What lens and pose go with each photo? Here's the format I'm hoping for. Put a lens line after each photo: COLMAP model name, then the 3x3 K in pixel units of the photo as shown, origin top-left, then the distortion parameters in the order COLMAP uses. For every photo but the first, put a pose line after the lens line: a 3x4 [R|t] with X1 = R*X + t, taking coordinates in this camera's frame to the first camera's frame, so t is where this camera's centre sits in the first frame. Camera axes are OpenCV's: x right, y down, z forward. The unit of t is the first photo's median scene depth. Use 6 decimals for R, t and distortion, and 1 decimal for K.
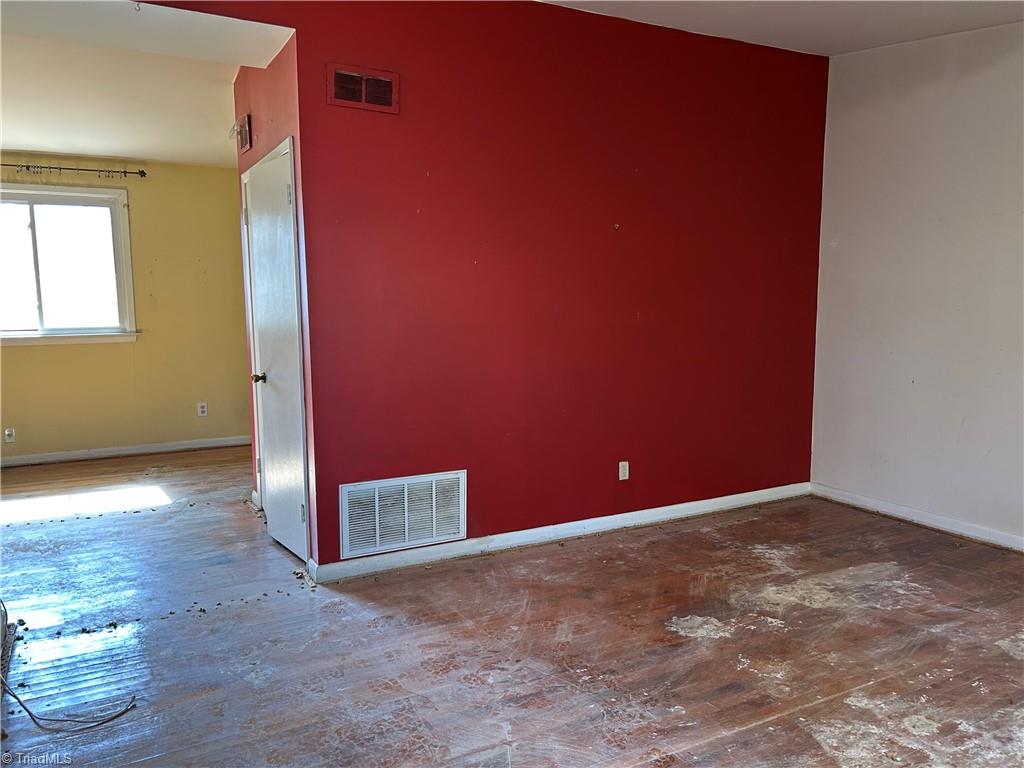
lens RADIAL K [[772.2, 0, 515.7], [0, 772.2, 386.4], [0, 0, 1]] dist [0.087310, -0.090360]
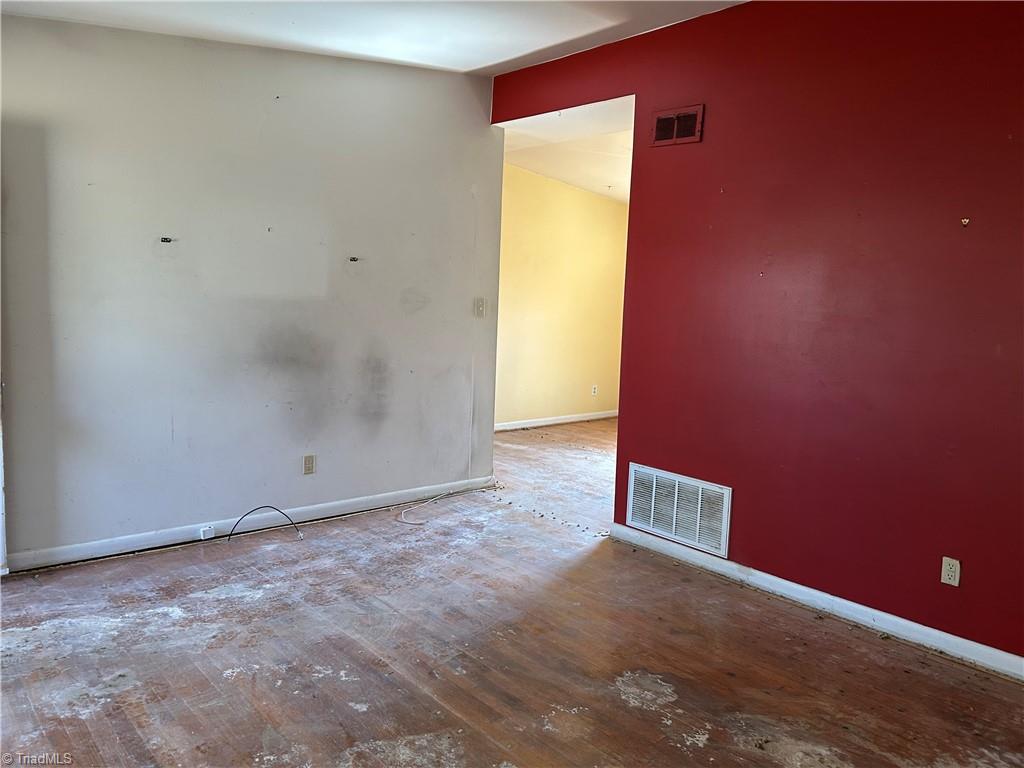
lens RADIAL K [[772.2, 0, 515.7], [0, 772.2, 386.4], [0, 0, 1]] dist [0.087310, -0.090360]
pose [[0.212476, 0.124243, -0.969236, 0.871614], [-0.155681, 0.983519, 0.091945, -0.070409], [0.964685, 0.131355, 0.228316, 0.535825]]
